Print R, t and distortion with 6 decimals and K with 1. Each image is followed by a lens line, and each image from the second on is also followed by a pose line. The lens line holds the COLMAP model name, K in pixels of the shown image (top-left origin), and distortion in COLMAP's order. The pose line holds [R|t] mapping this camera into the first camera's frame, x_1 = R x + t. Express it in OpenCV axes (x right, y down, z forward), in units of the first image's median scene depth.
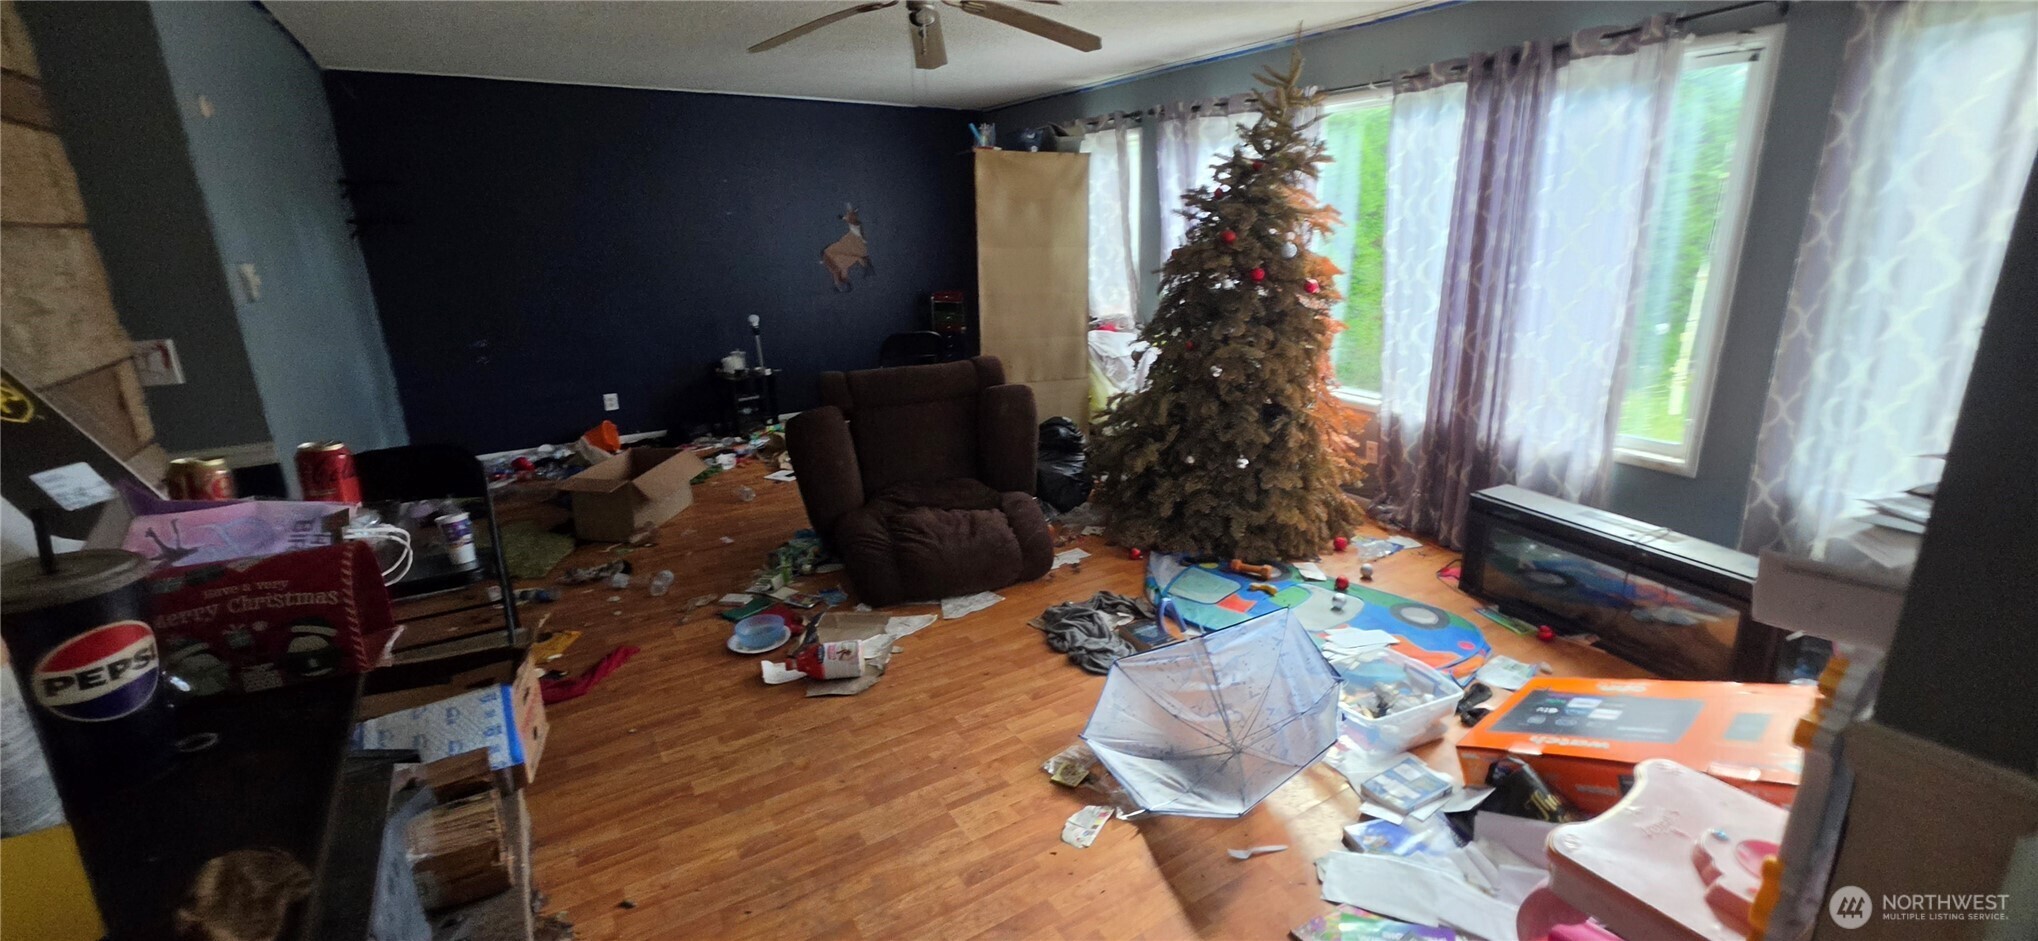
lens RADIAL K [[829.9, 0, 1019.0], [0, 829.9, 470.5], [0, 0, 1]] dist [0.013156, -0.013874]
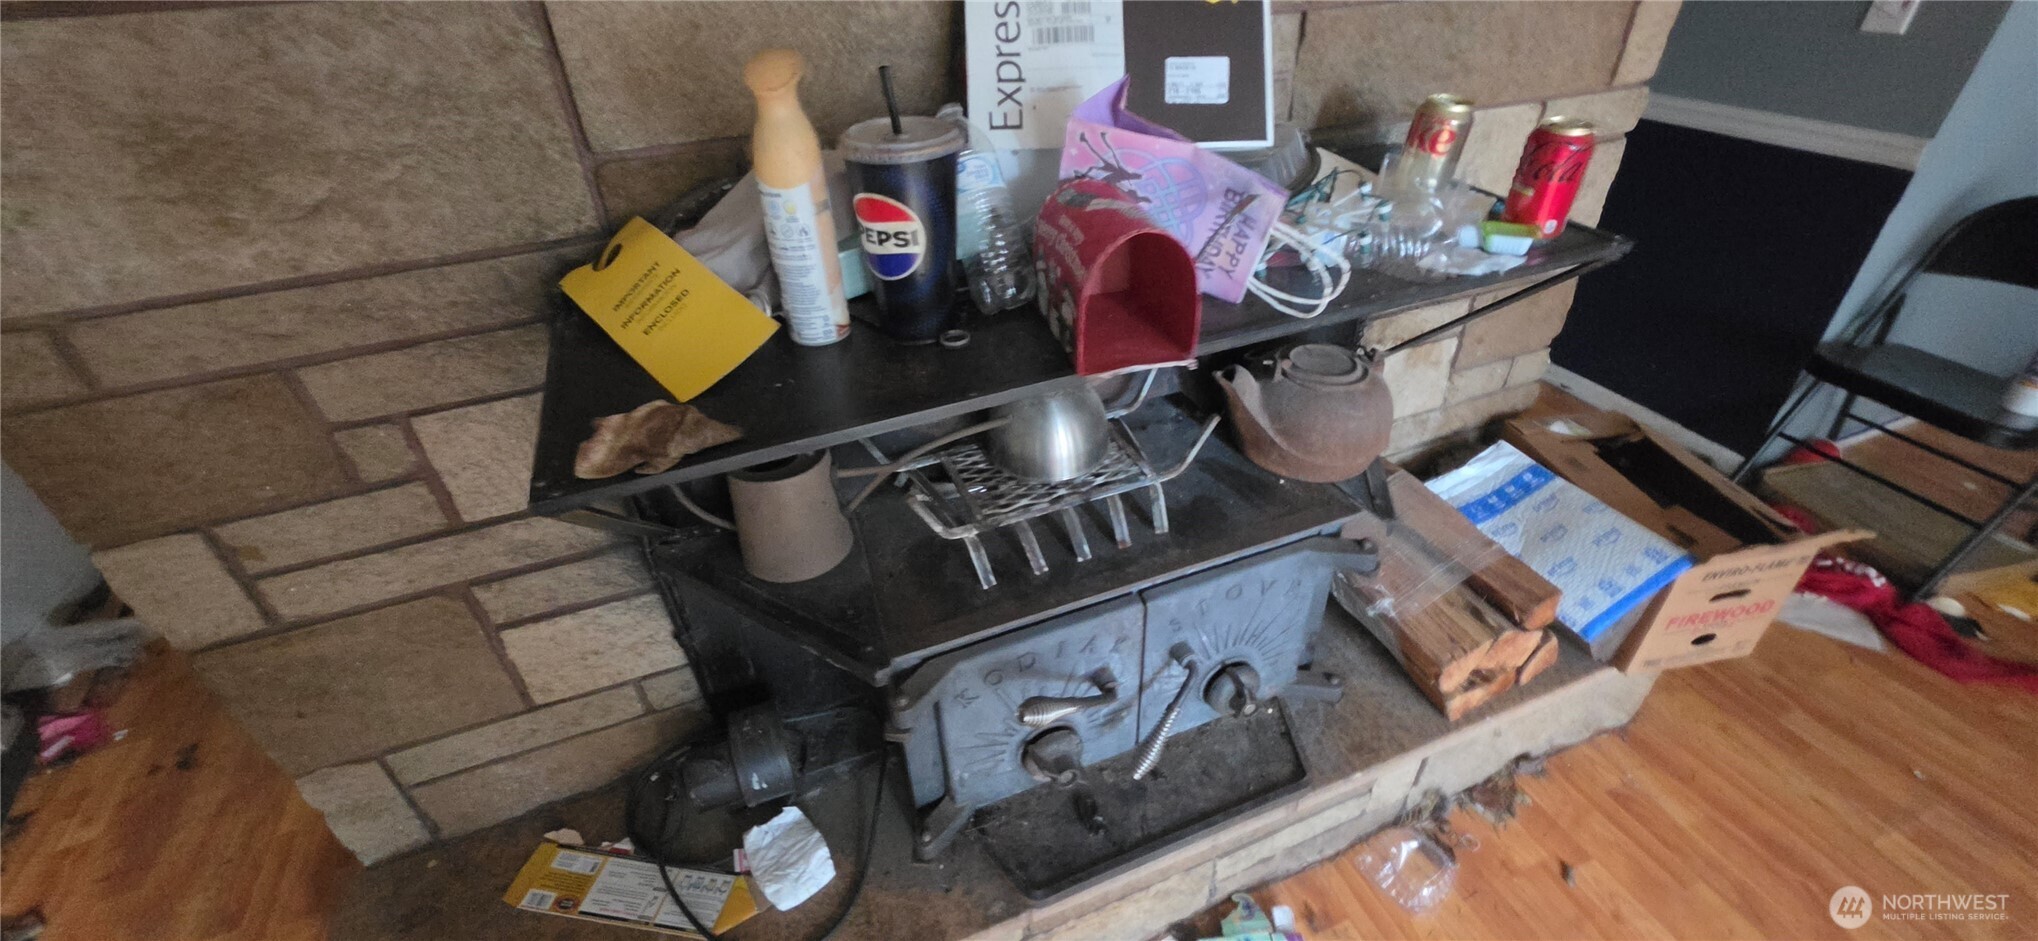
lens RADIAL K [[829.9, 0, 1019.0], [0, 829.9, 470.5], [0, 0, 1]] dist [0.013156, -0.013874]
pose [[-0.154821, 0.598264, -0.786200, -0.023925], [-0.254788, 0.744696, 0.616856, -0.085228], [0.954523, 0.295816, 0.037136, 0.408402]]
